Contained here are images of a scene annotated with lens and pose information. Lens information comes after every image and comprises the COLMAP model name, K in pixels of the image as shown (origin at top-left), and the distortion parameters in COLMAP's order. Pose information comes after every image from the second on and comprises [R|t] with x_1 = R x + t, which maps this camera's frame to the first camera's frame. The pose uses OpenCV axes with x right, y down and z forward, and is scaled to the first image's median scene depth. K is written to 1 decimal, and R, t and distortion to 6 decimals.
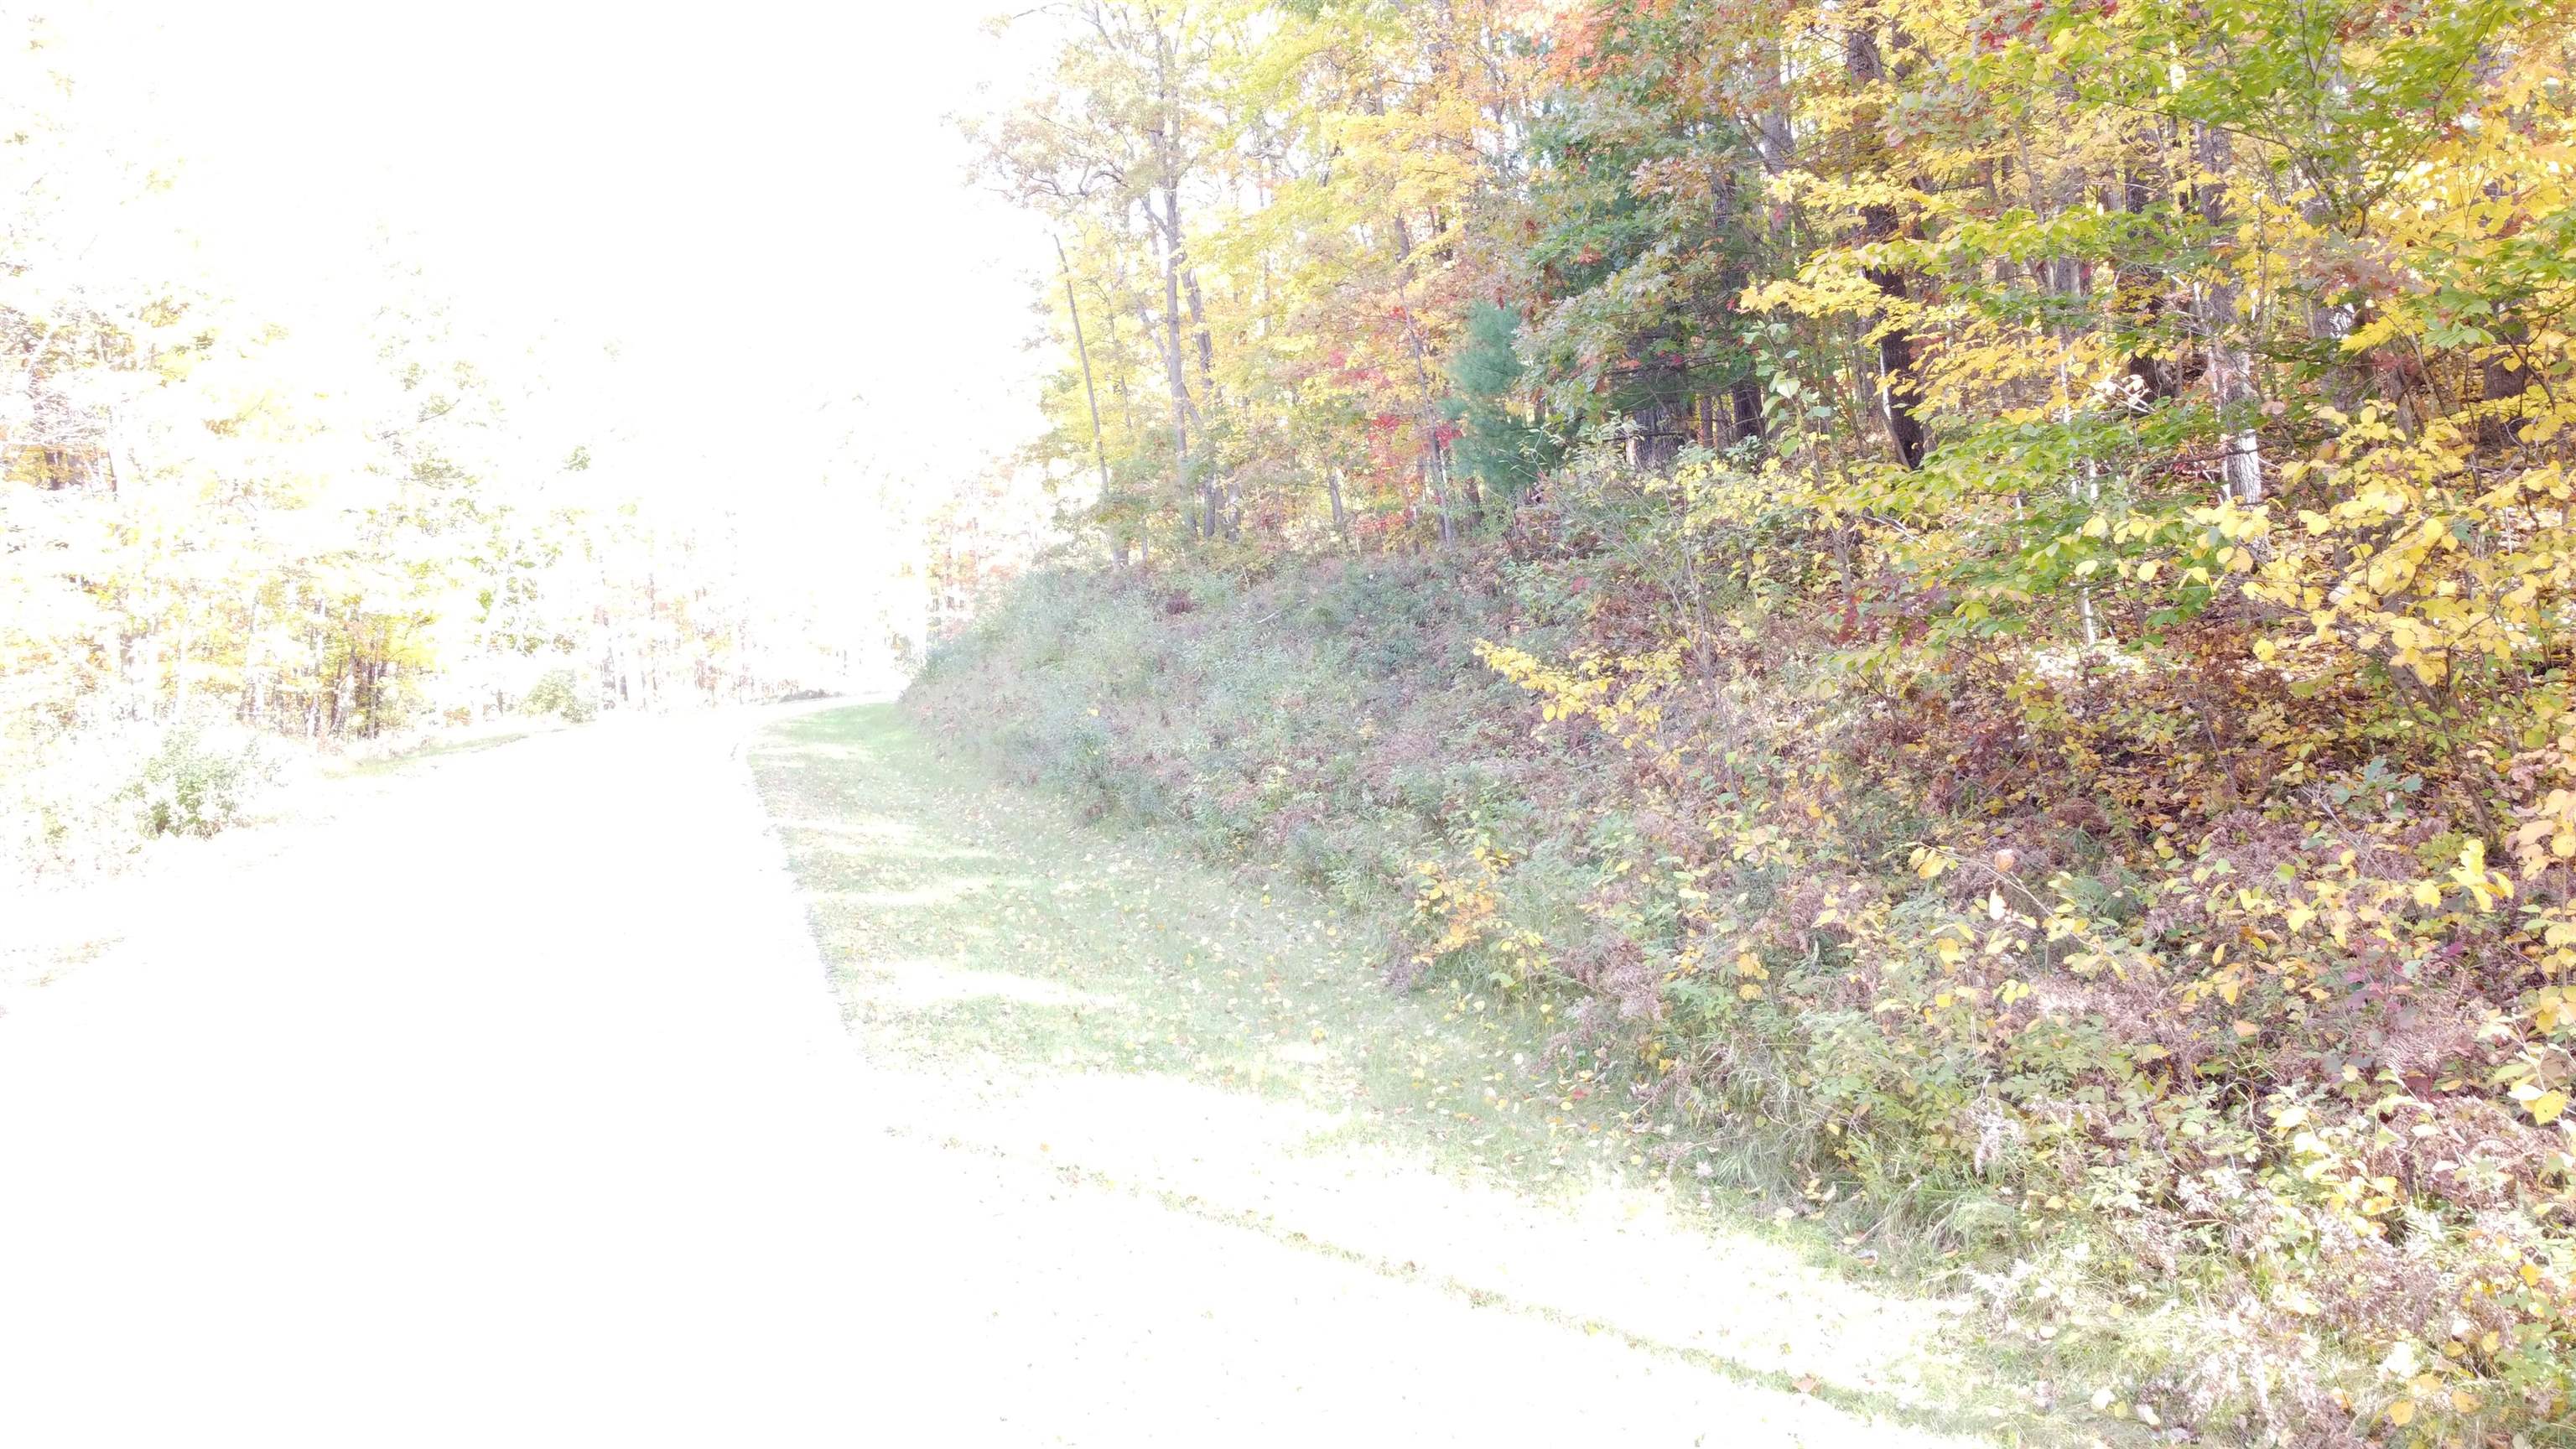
lens RADIAL K [[1945.5, 0, 1252.2], [0, 1945.5, 729.5], [0, 0, 1]] dist [-0.002969, 0.006384]
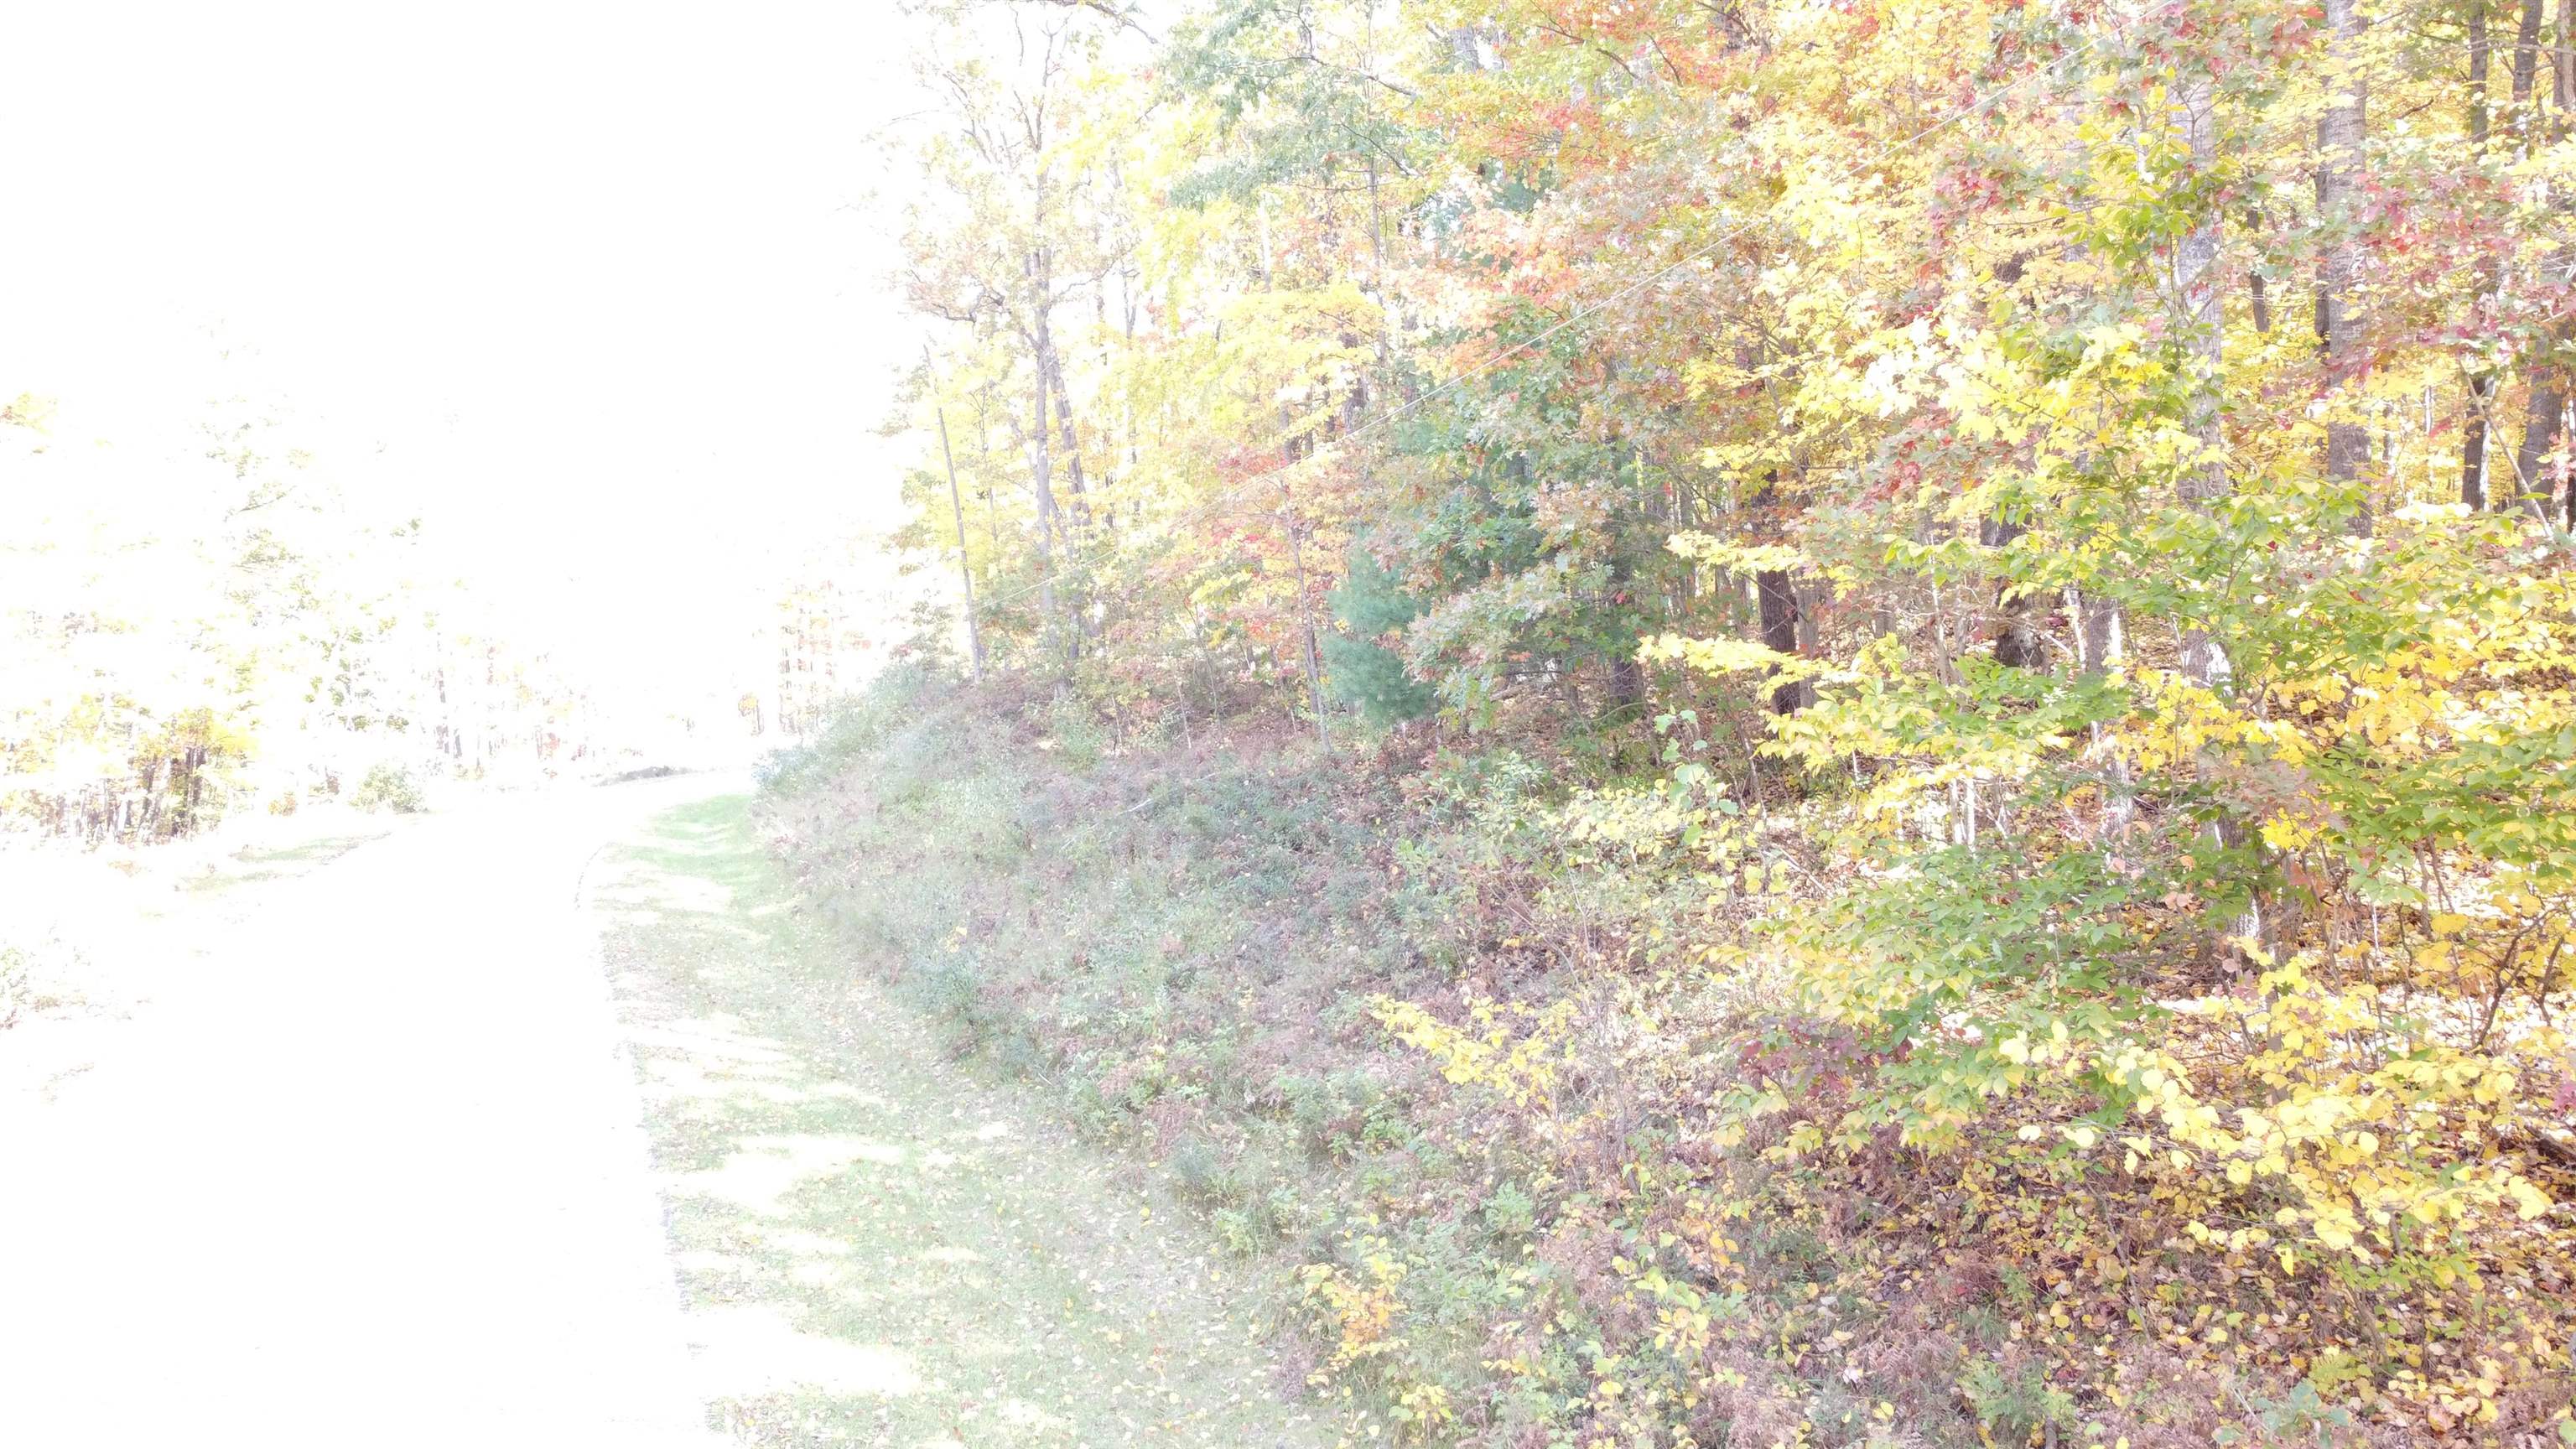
lens RADIAL K [[1945.5, 0, 1252.2], [0, 1945.5, 729.5], [0, 0, 1]] dist [-0.002969, 0.006384]
pose [[0.996762, 0.026217, 0.076017, -0.017267], [-0.023935, 0.999240, -0.030774, -0.110169], [-0.076766, 0.028855, 0.996632, 0.012209]]
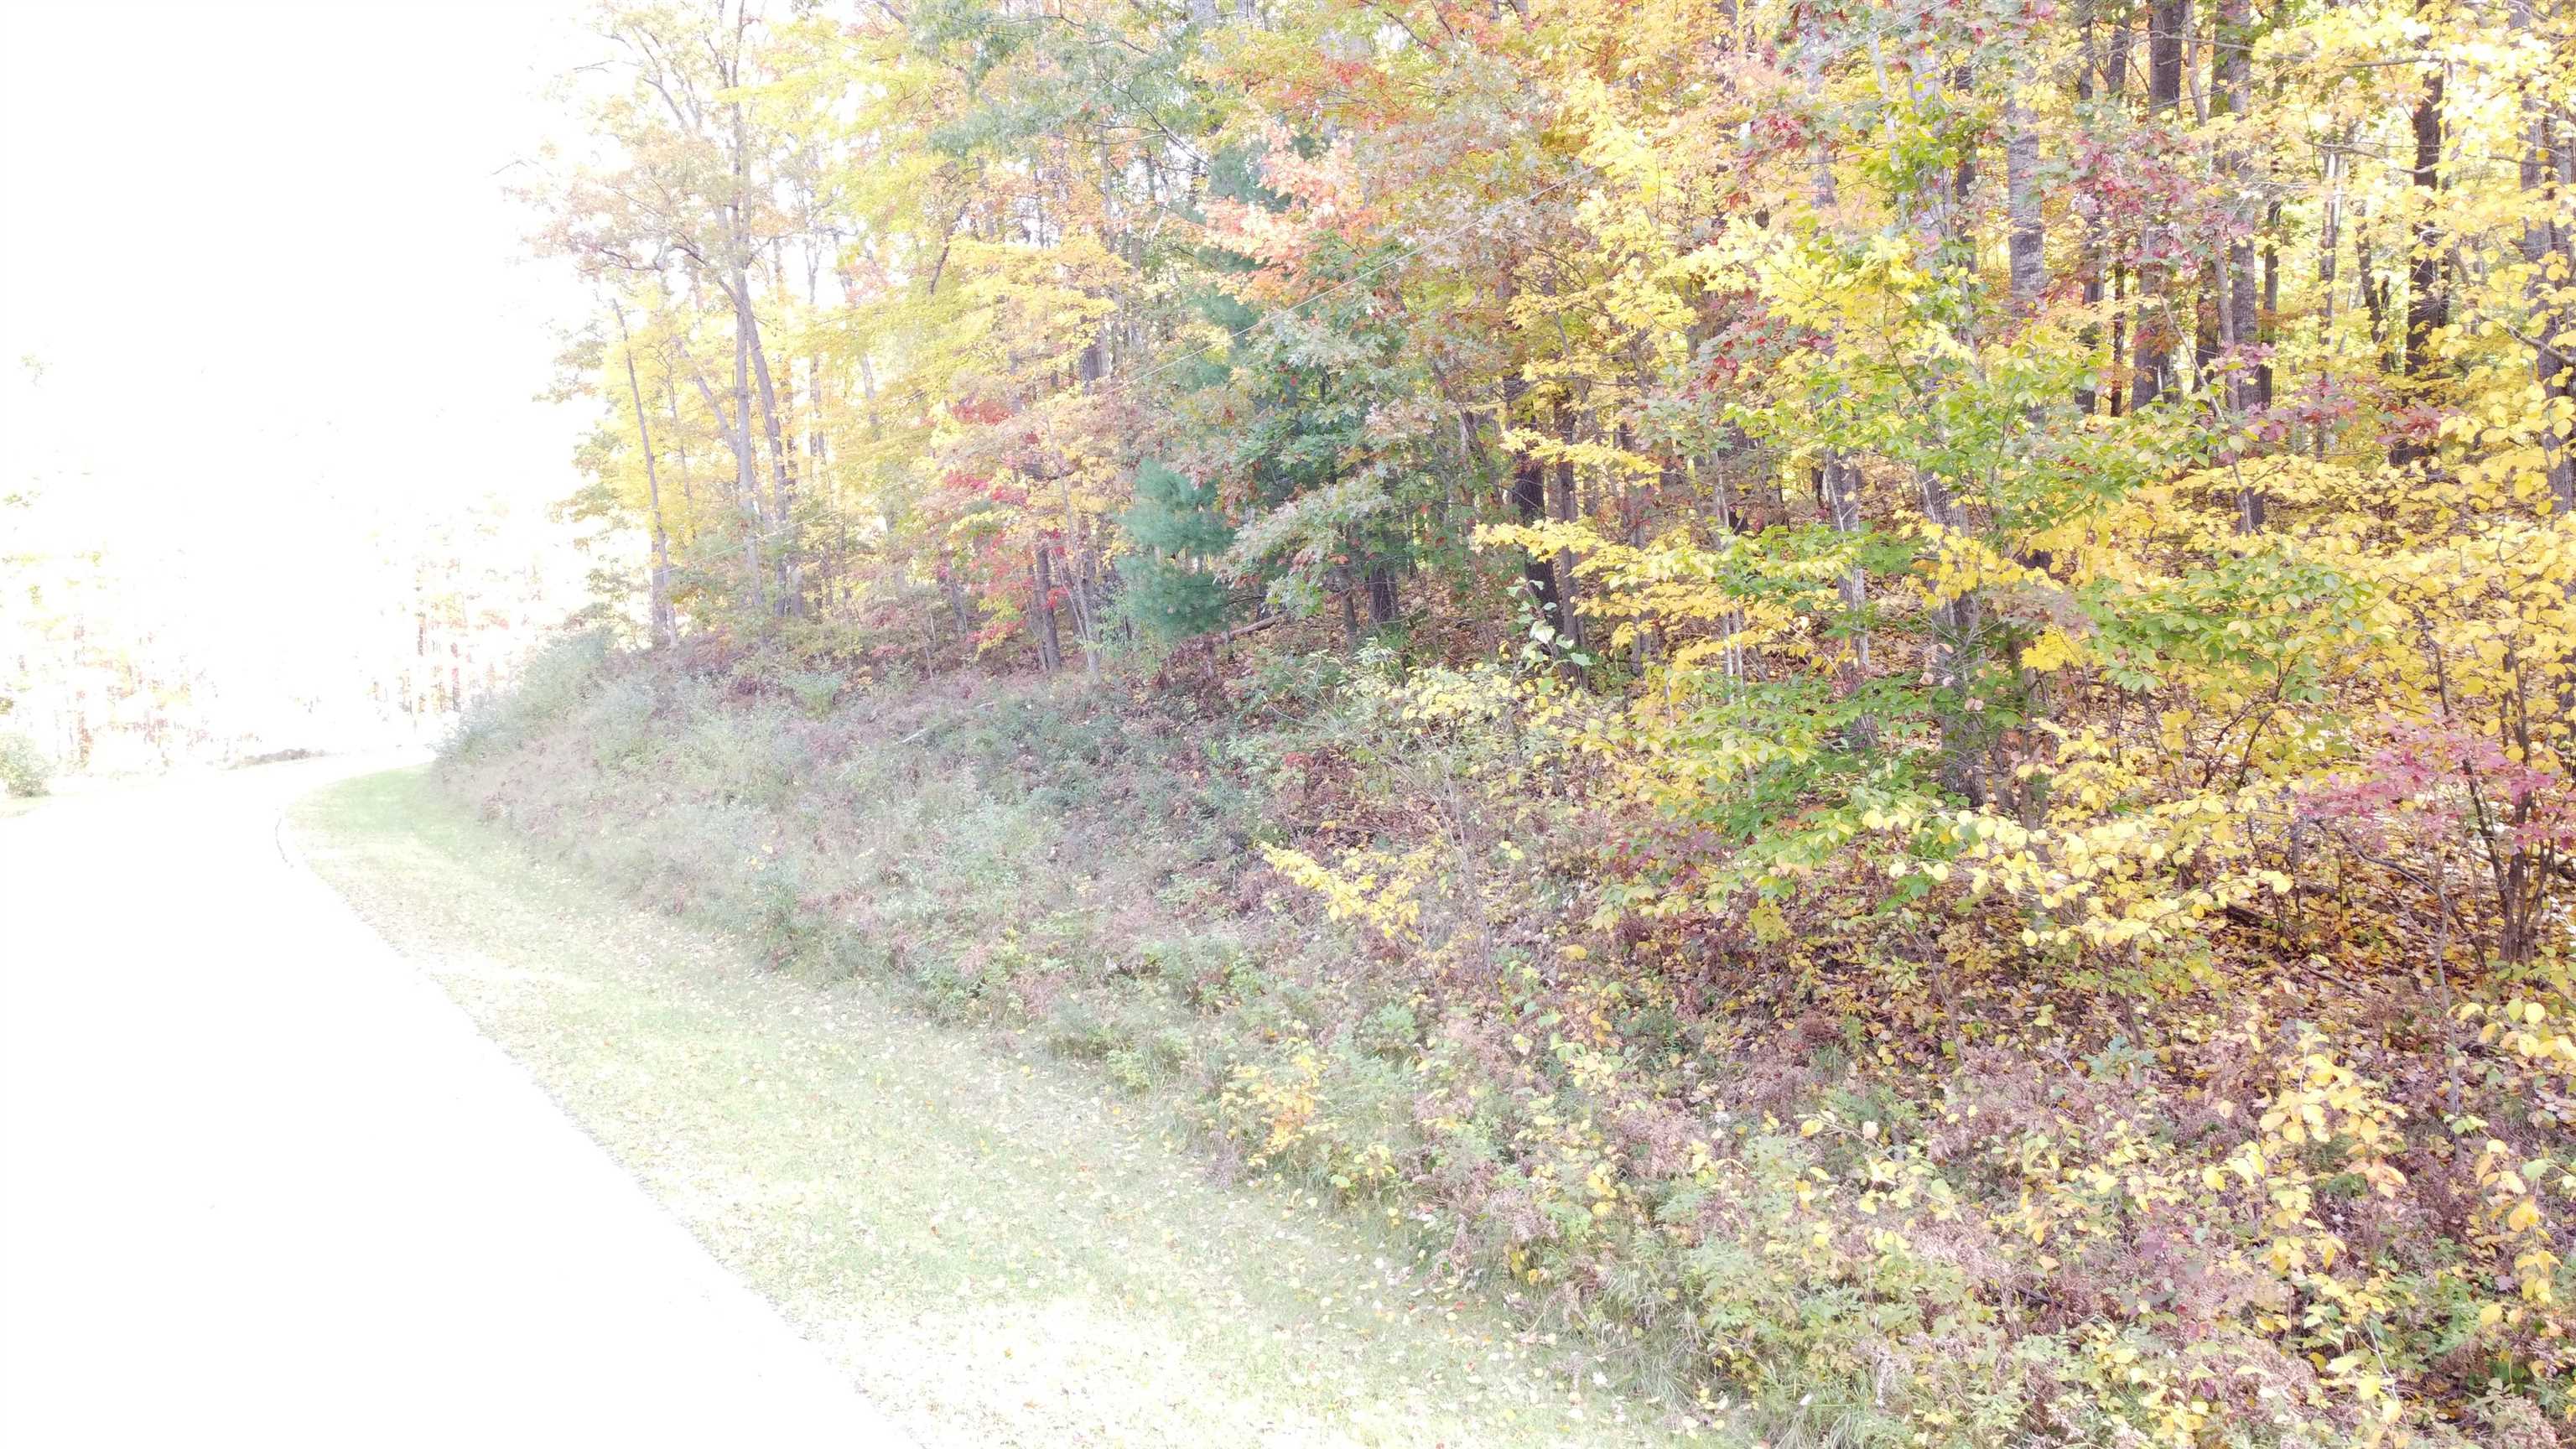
lens RADIAL K [[1952.1, 0, 1251.9], [0, 1952.1, 686.9], [0, 0, 1]] dist [0.001215, -0.001312]
pose [[0.968121, 0.011621, 0.250212, -0.122213], [-0.000535, 0.999017, -0.044329, -0.063008], [-0.250481, 0.042782, 0.967176, -0.049468]]
